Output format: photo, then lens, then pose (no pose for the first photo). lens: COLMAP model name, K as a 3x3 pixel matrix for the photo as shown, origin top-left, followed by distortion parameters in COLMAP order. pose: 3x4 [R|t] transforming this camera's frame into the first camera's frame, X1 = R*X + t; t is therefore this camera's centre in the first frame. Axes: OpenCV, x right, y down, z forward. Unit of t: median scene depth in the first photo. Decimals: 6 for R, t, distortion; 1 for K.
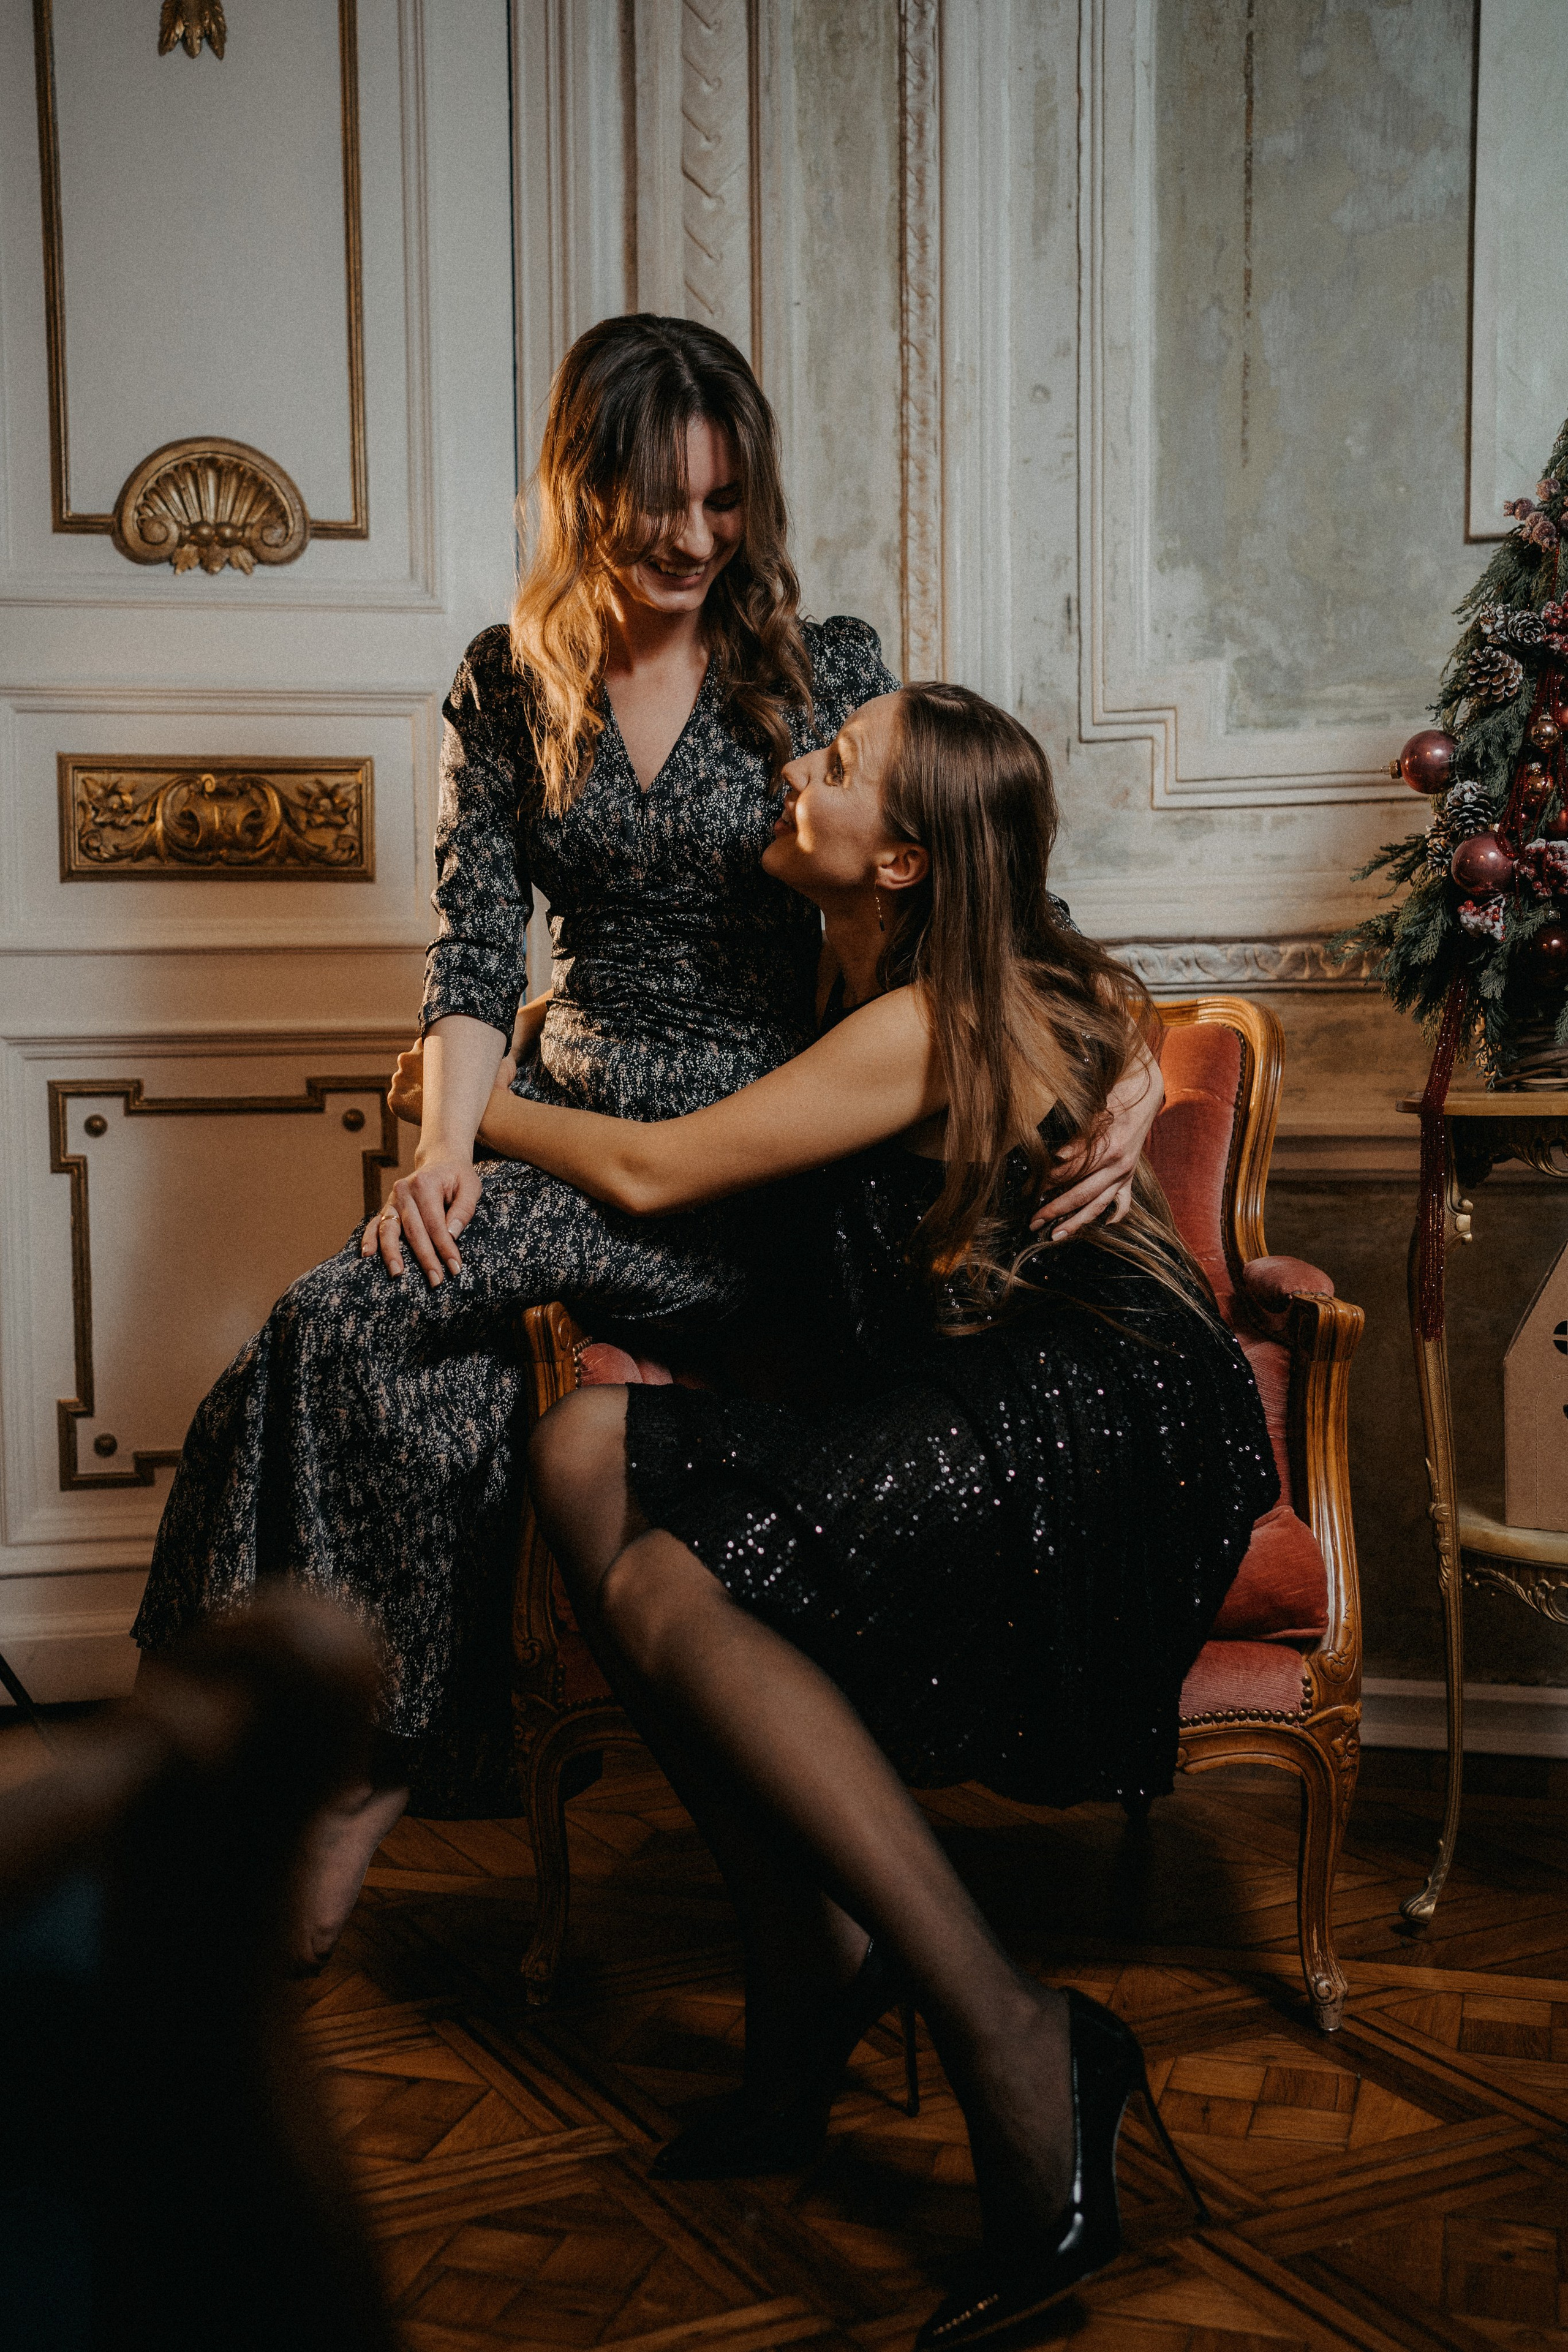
lens RADIAL K [[2511.4, 0, 689.5], [0, 2511.4, 1215.0], [0, 0, 1]] dist [-0.003227, 0.060336]
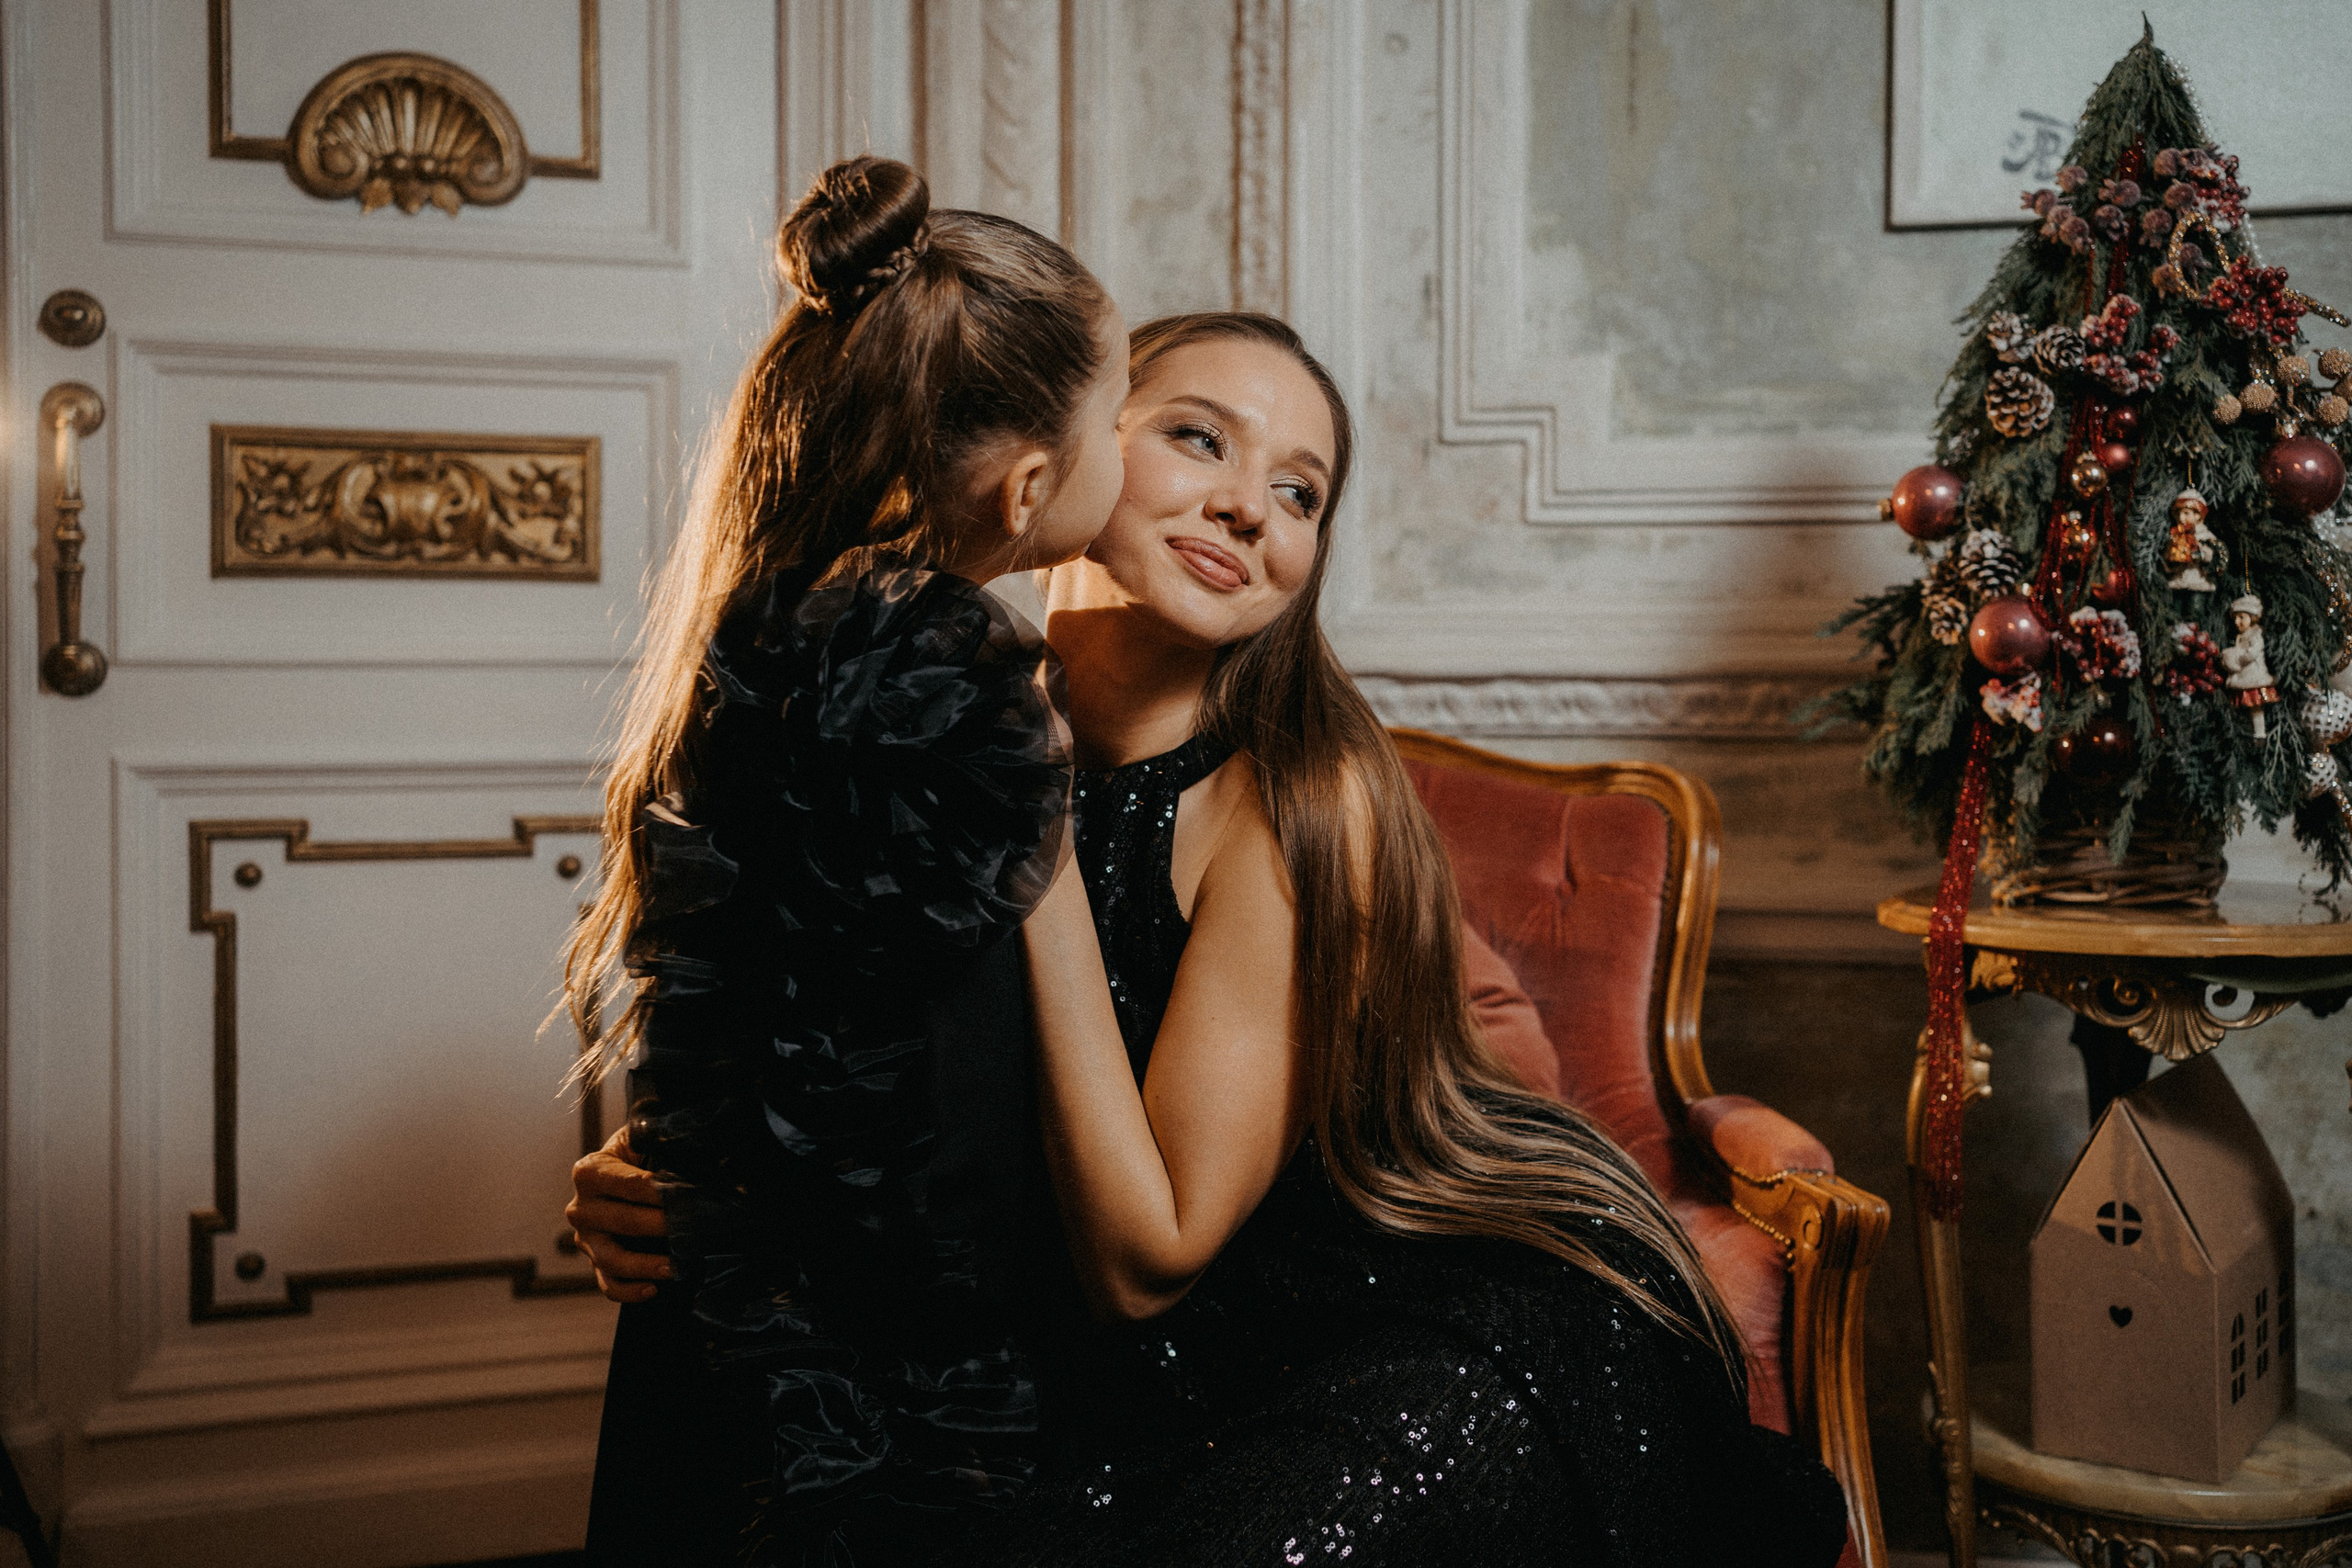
lens RADIAL K [[2421.6, 0, 1144.7], [0, 2421.6, 714.3], [0, 0, 1]] dist [-0.005940, 0.089664]
pose [[0.994127, 0.012279, 0.107521, -0.033646], [-0.007282, 0.998880, -0.046744, -0.056848], [-0.107974, 0.045687, 0.993103, 0.193332]]
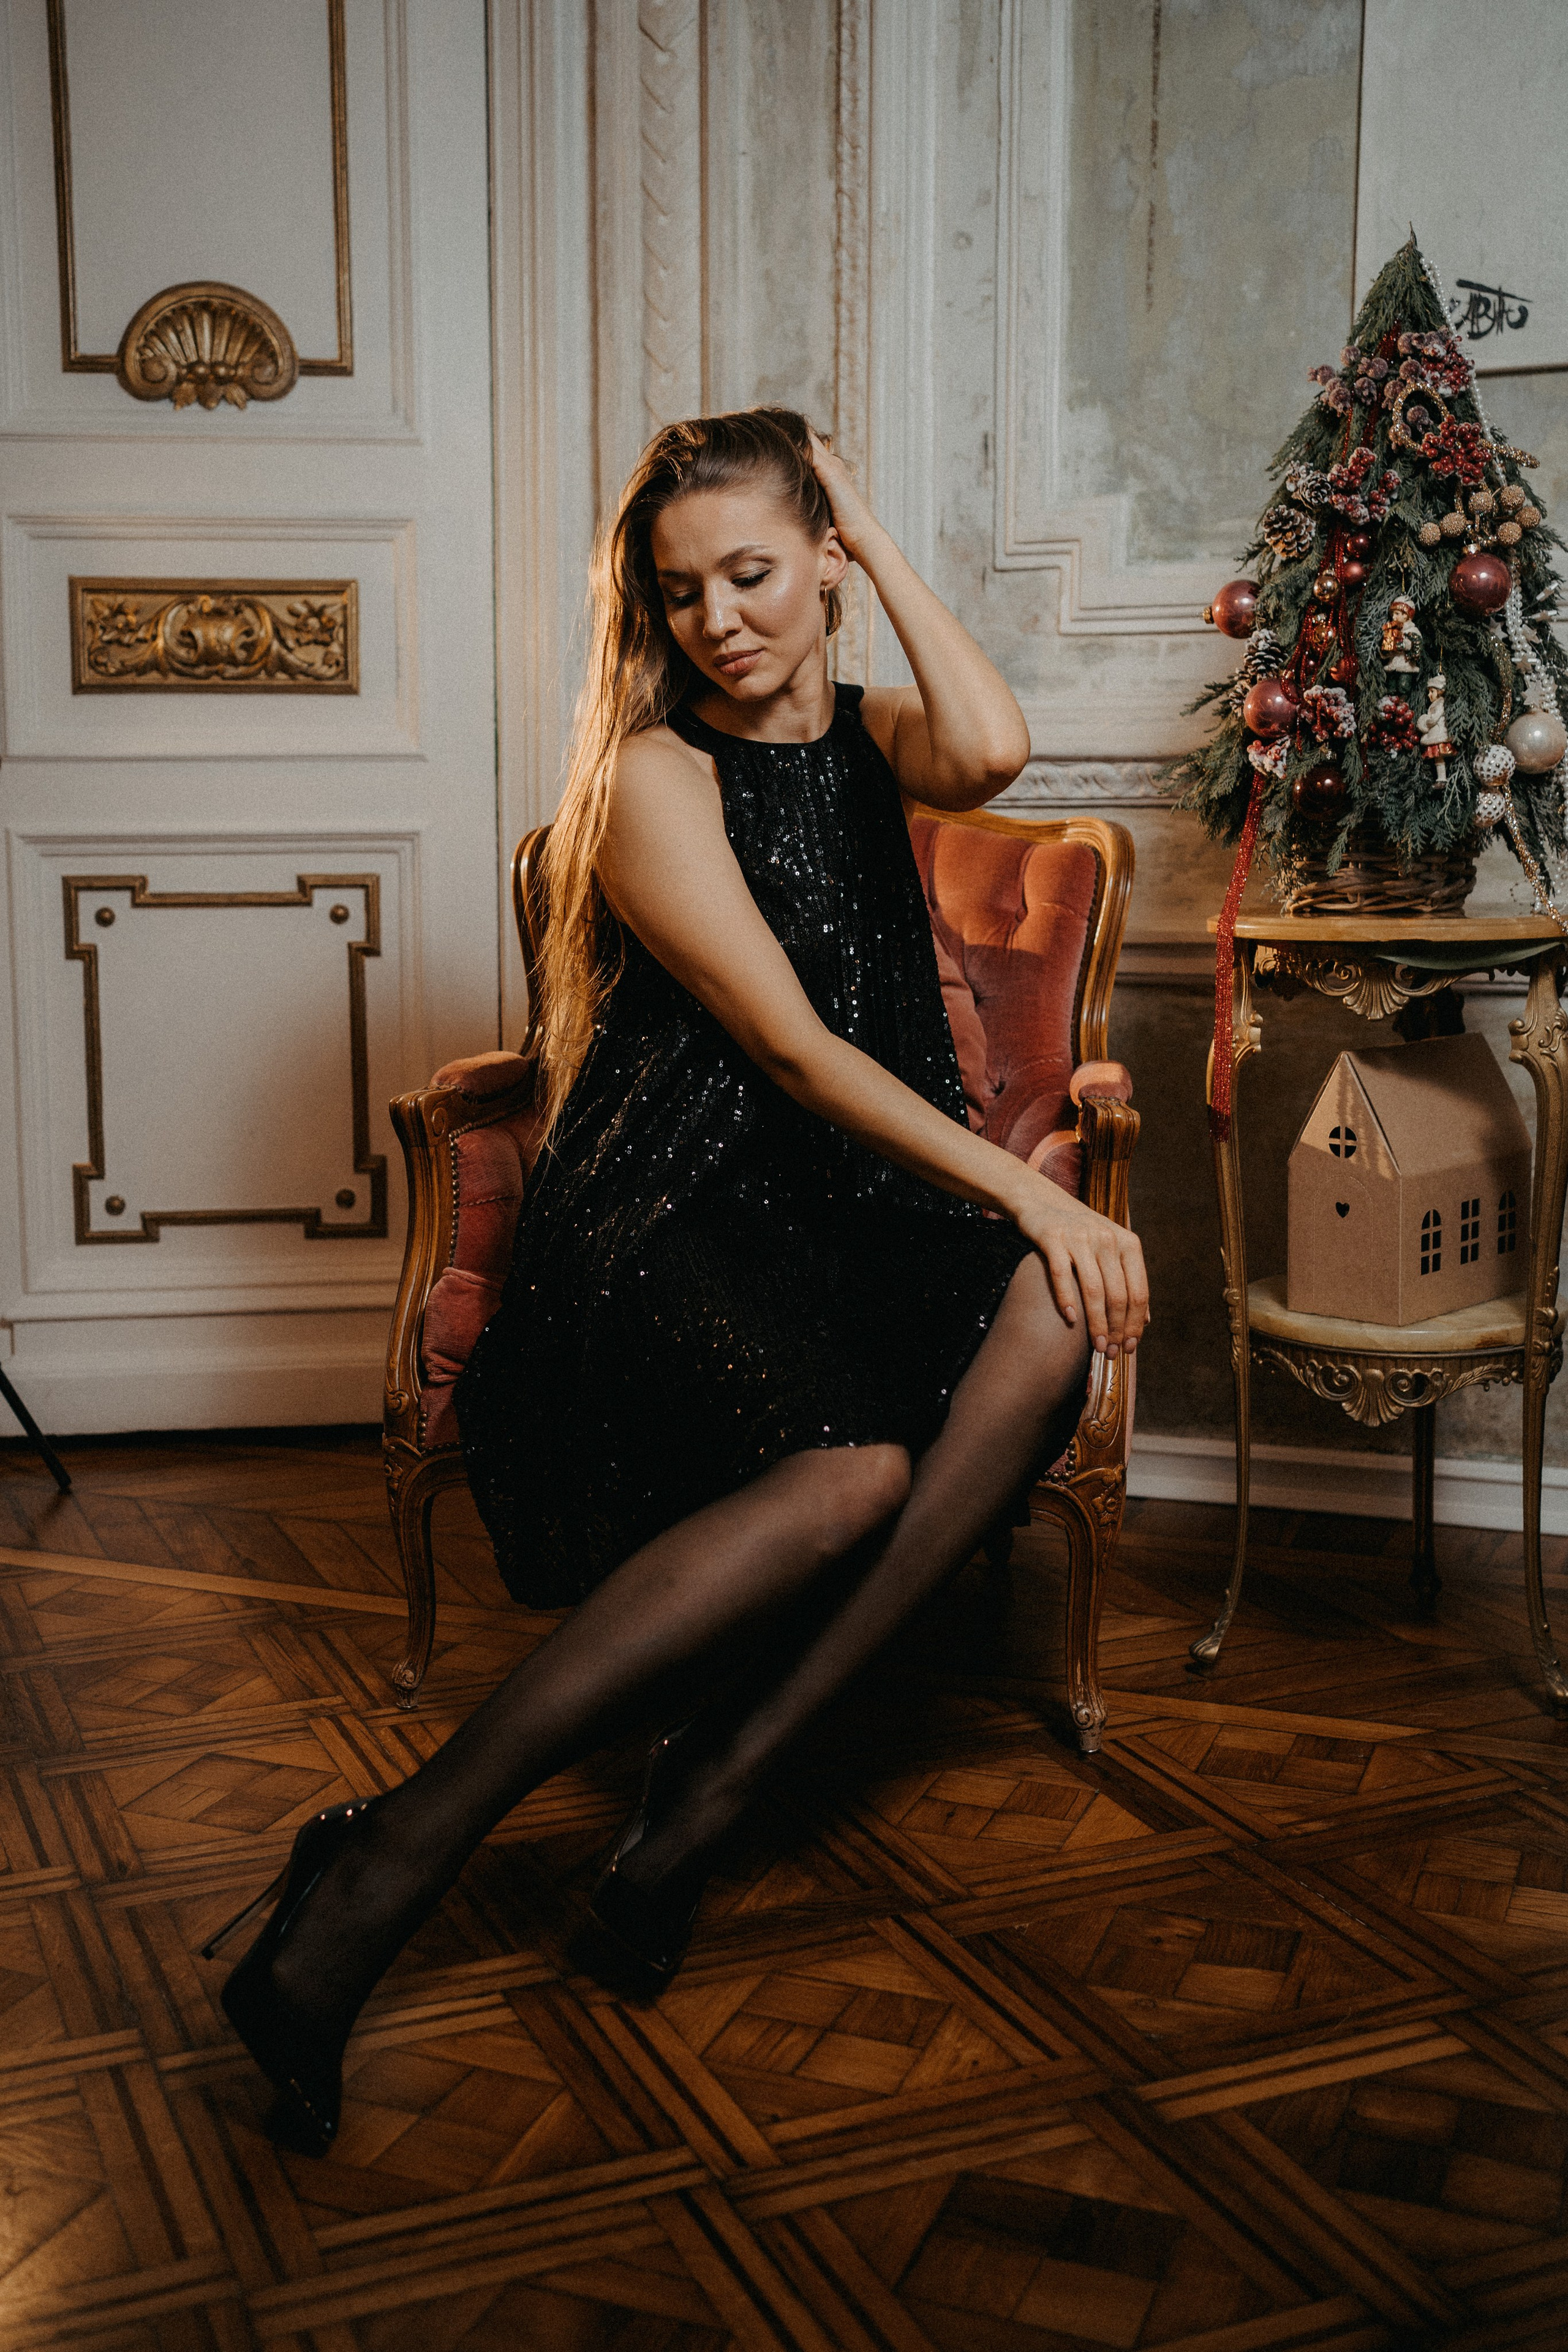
lens RADIAL K [[2461.7, 0, 716.3], [0, 2461.7, 1114.3], [0, 0, 1]] dist [-0.010863, 0.093791]
pose [[0.997542, 0.017418, -0.067868, 0.113566], [-0.013418, 0.998171, 0.058954, -0.017430], [0.068770, -0.057898, 0.995951, -0.068285]]
